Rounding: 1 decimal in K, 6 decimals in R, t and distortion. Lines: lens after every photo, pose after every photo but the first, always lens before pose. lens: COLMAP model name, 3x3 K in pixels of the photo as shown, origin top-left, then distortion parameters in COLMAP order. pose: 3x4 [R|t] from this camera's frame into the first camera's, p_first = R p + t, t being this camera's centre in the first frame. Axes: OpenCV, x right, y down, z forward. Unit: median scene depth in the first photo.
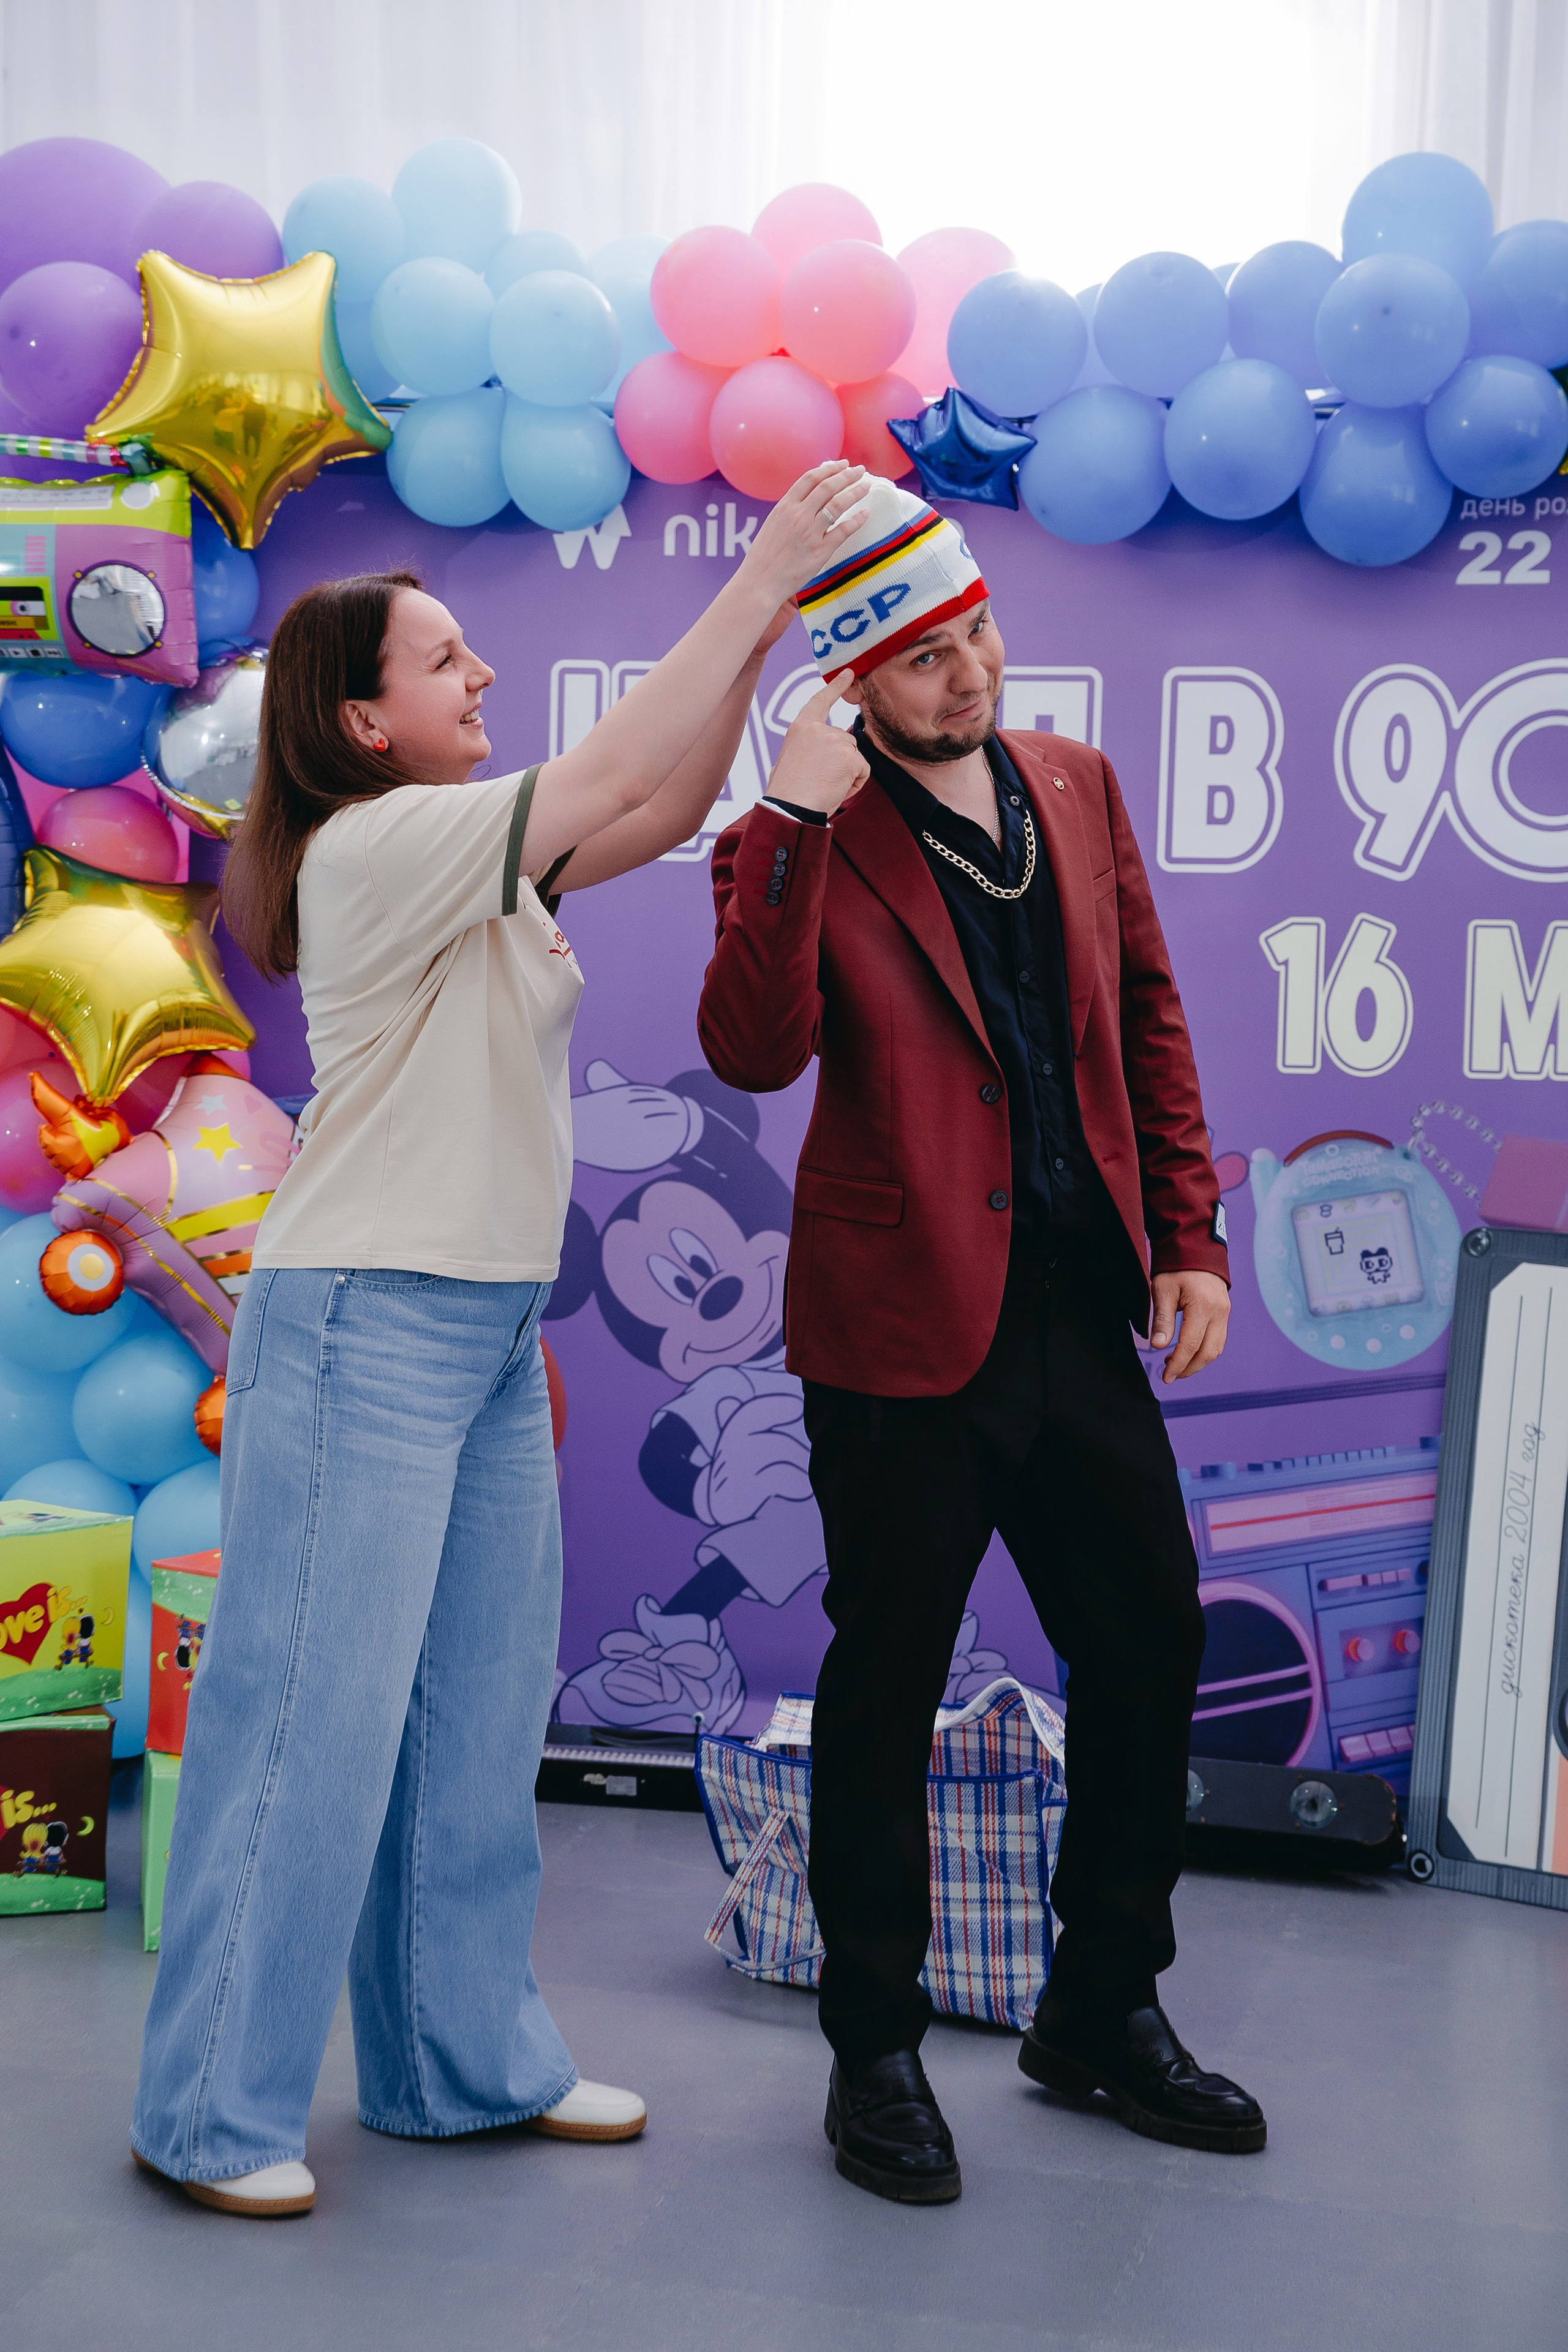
lens RADIAL K [[4341.4, 0, 677.1], [0, 4341.4, 1056.5], [0, 0, 1]] dist [0.535749, -0.167416]
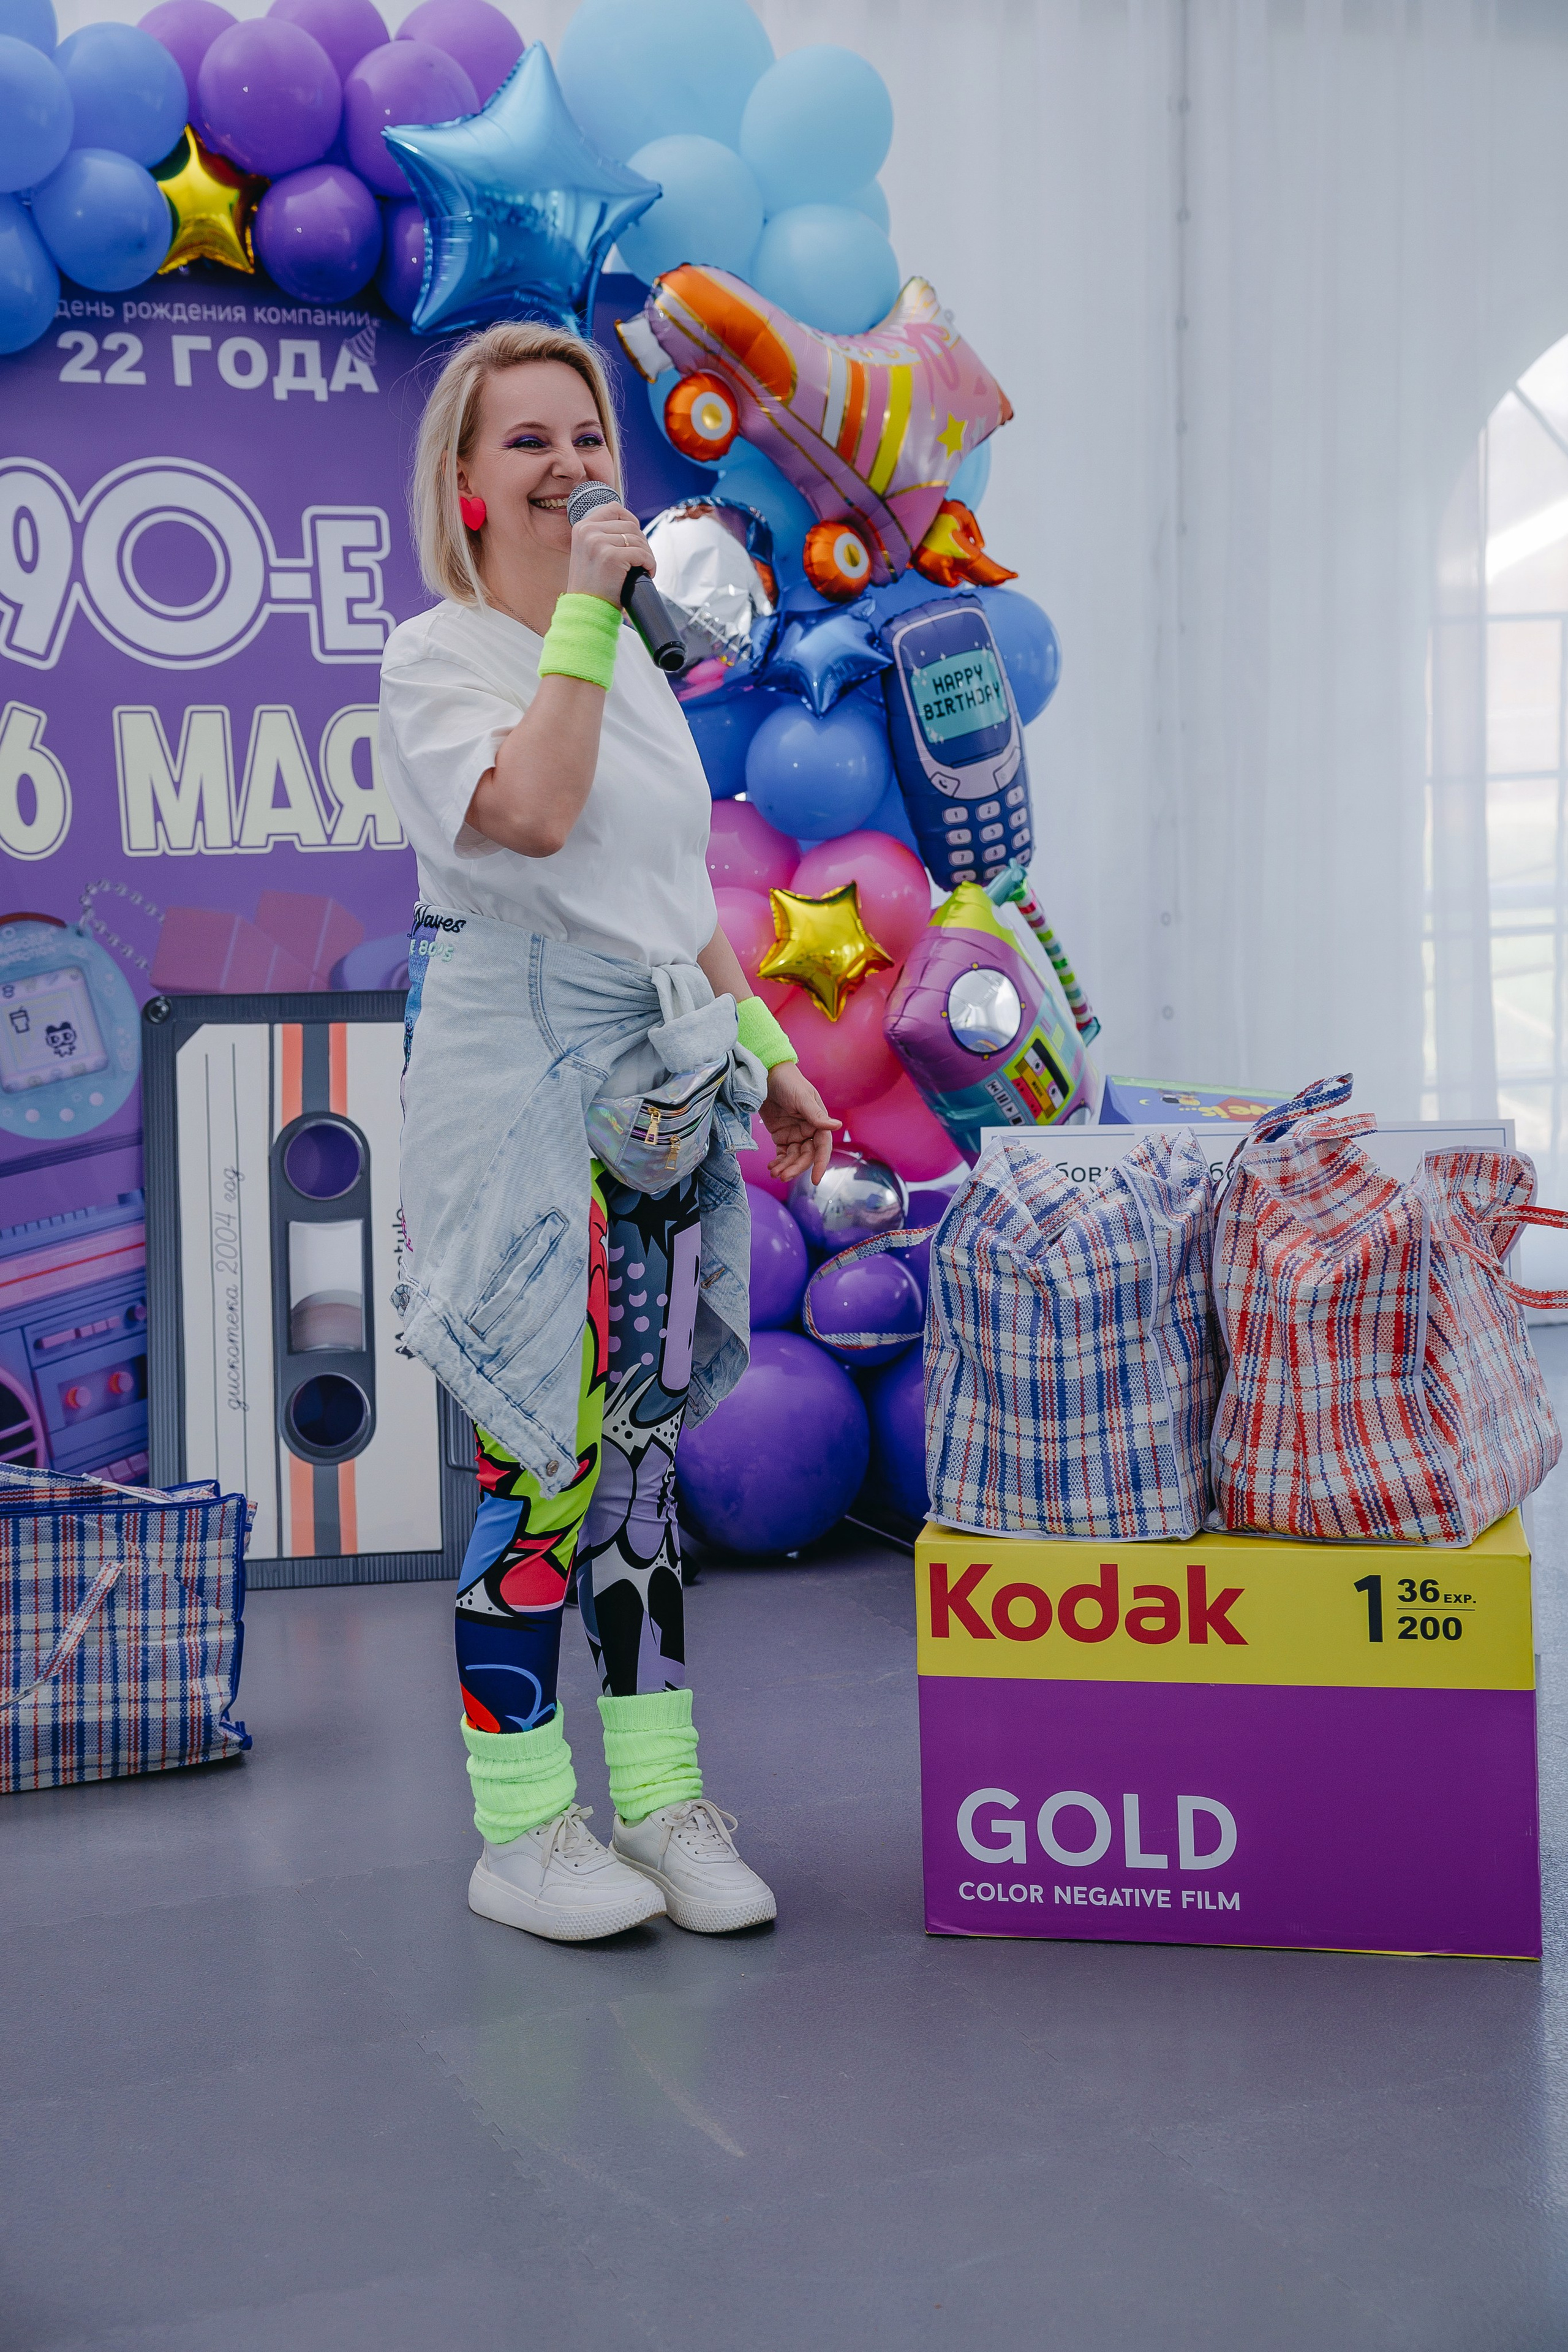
lens RADIAL K [[3305.3, 0, 776.2], [0, 3305.3, 1177.5], [0, 0, 1]] dist [0.450943, -1.056718]
pose [[0.816260, -0.108547, 0.567395, -0.164104], [0.083560, 0.994044, 0.069958, 0.038183], [-0.571609, -0.009692, 0.820469, 0.237454]]
